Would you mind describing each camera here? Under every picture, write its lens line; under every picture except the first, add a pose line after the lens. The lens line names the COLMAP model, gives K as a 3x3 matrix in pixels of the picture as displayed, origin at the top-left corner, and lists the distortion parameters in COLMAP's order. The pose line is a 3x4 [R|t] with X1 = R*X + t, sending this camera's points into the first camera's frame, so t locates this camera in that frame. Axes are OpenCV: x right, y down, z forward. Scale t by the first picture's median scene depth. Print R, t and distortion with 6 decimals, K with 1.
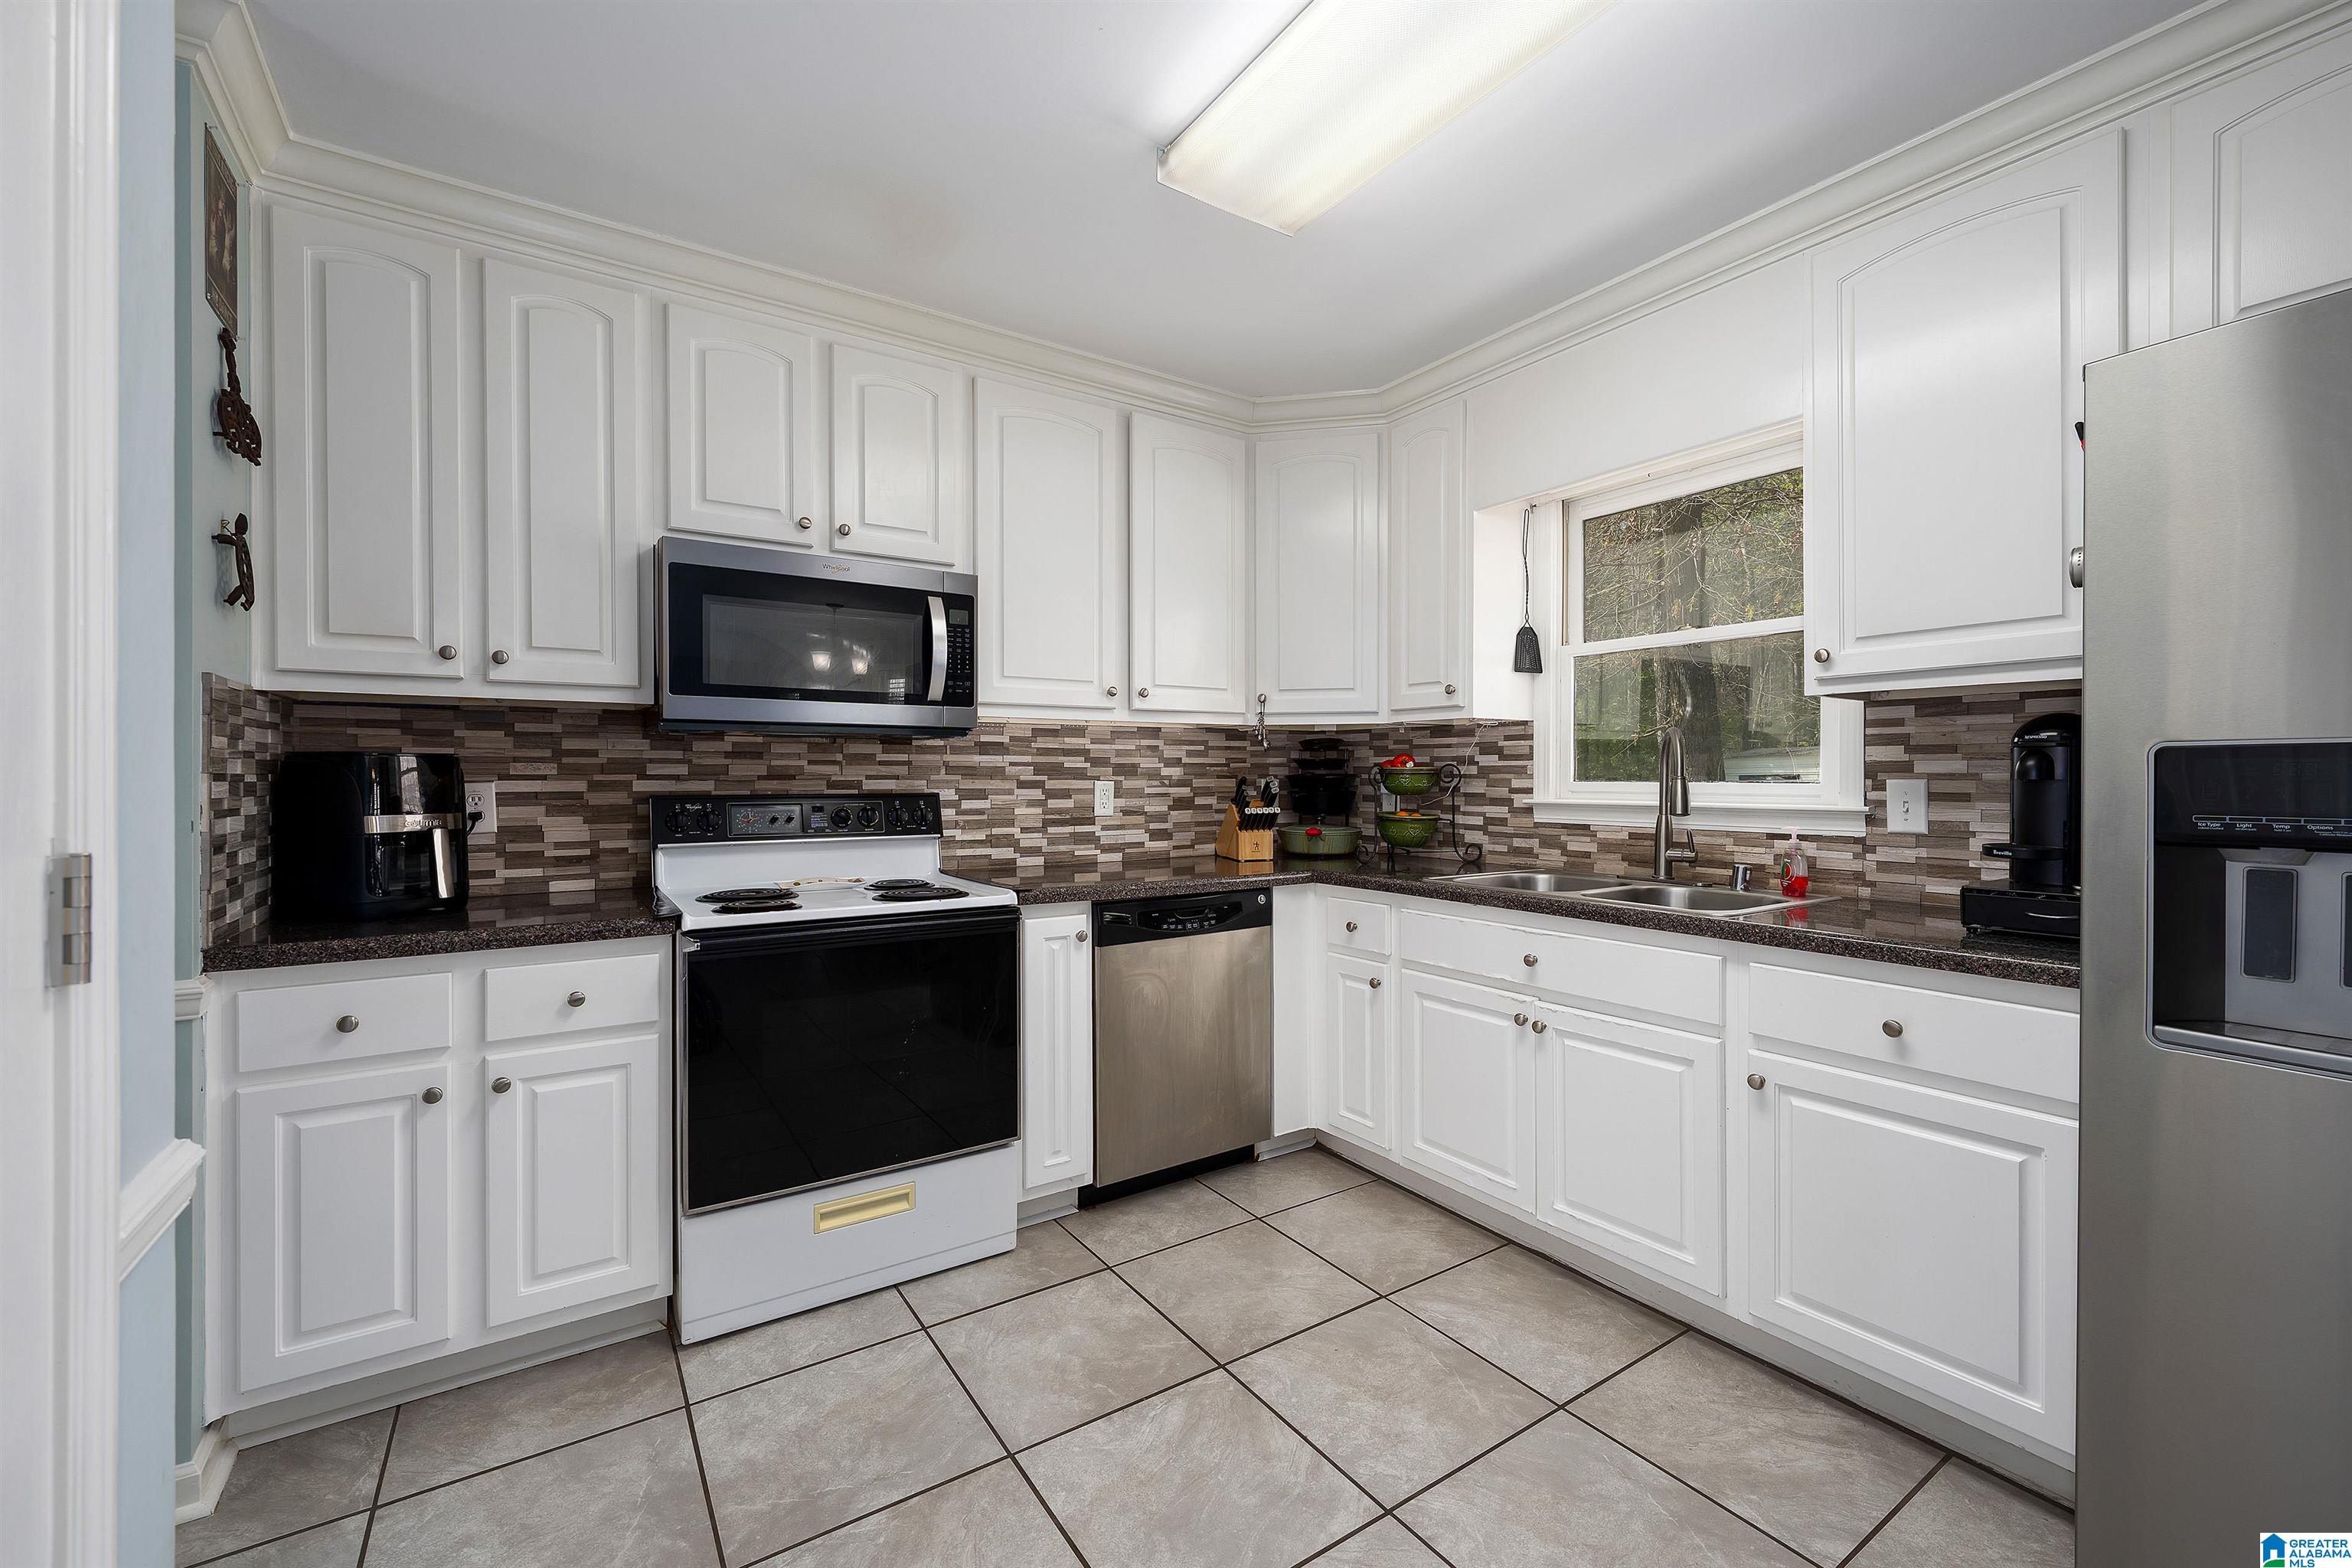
lens RADIAL K [[959.3, 0, 1182.1], [0, 959.3, 770.5], [0, 0, 1]] dist [-0.001056, -0.000183]
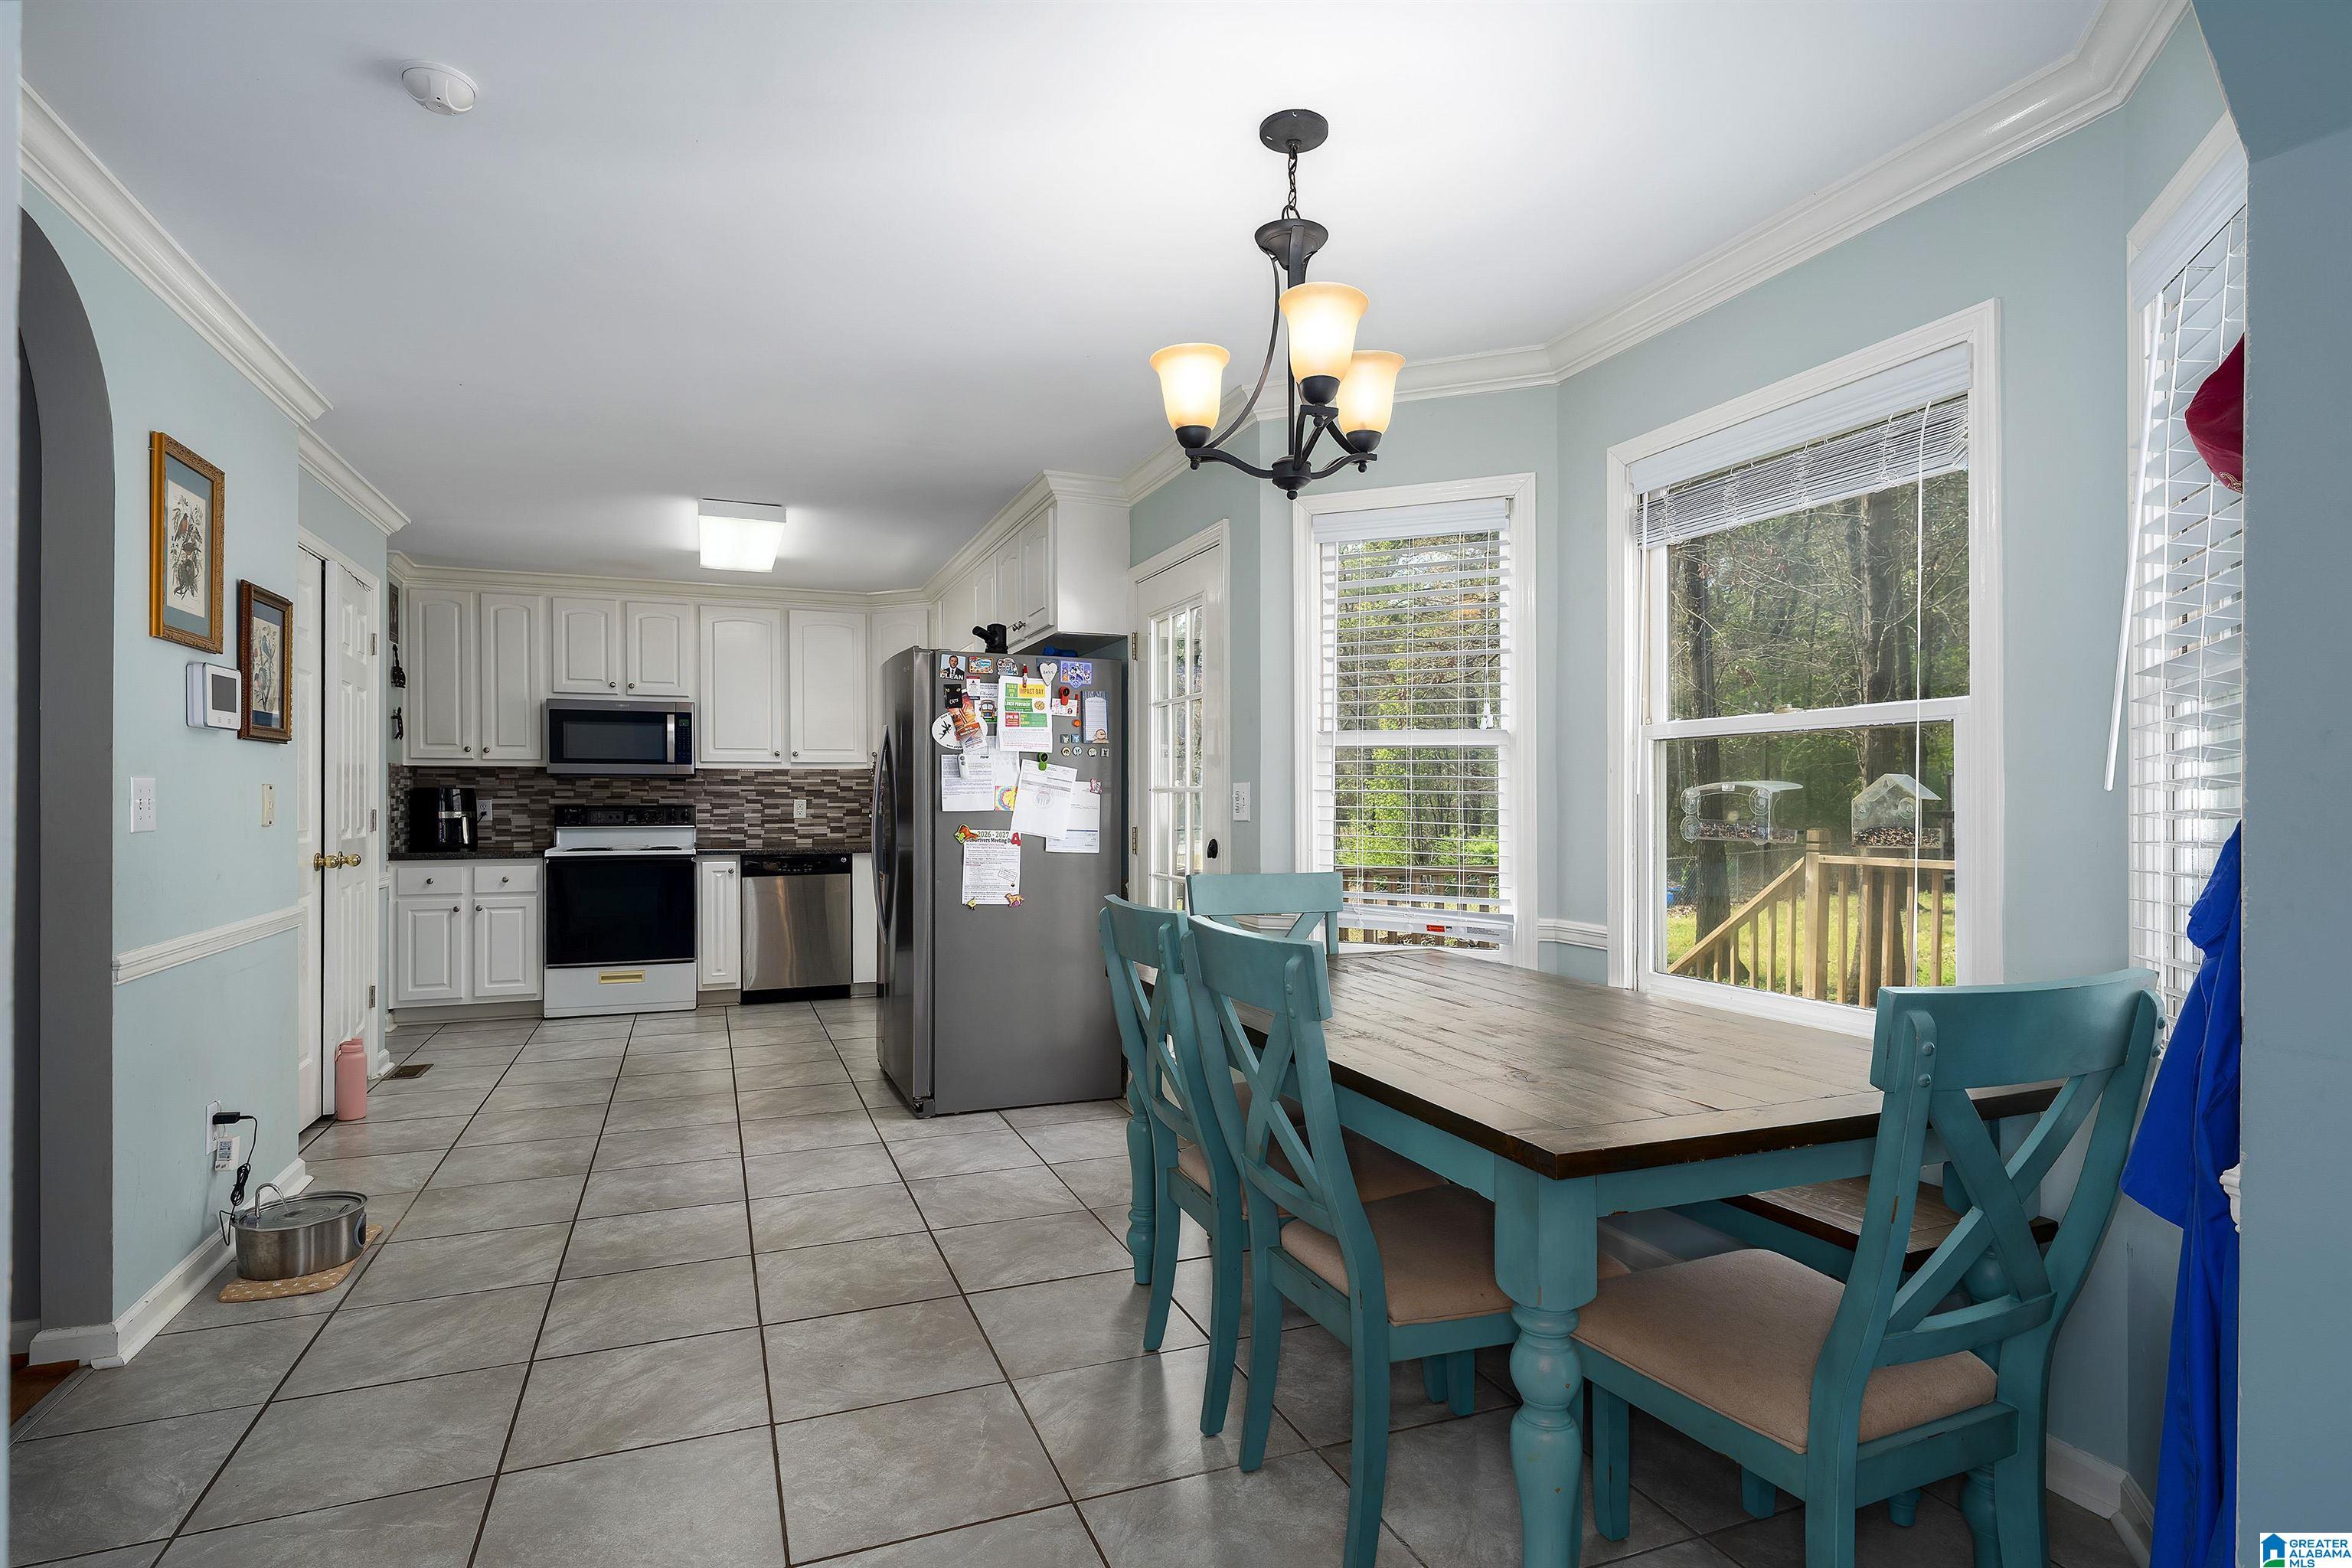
lens RADIAL K [[1216.8, 0, 1176.0], [0, 1216.8, 784.0], [0, 0, 1]] dist [0.010616, 0.000263]
pose [[0.975901, -0.003575, -0.218186, 1.533052], [0.002092, 0.999973, -0.007026, -0.001108], [0.218205, 0.006400, 0.975882, -1.516946]]
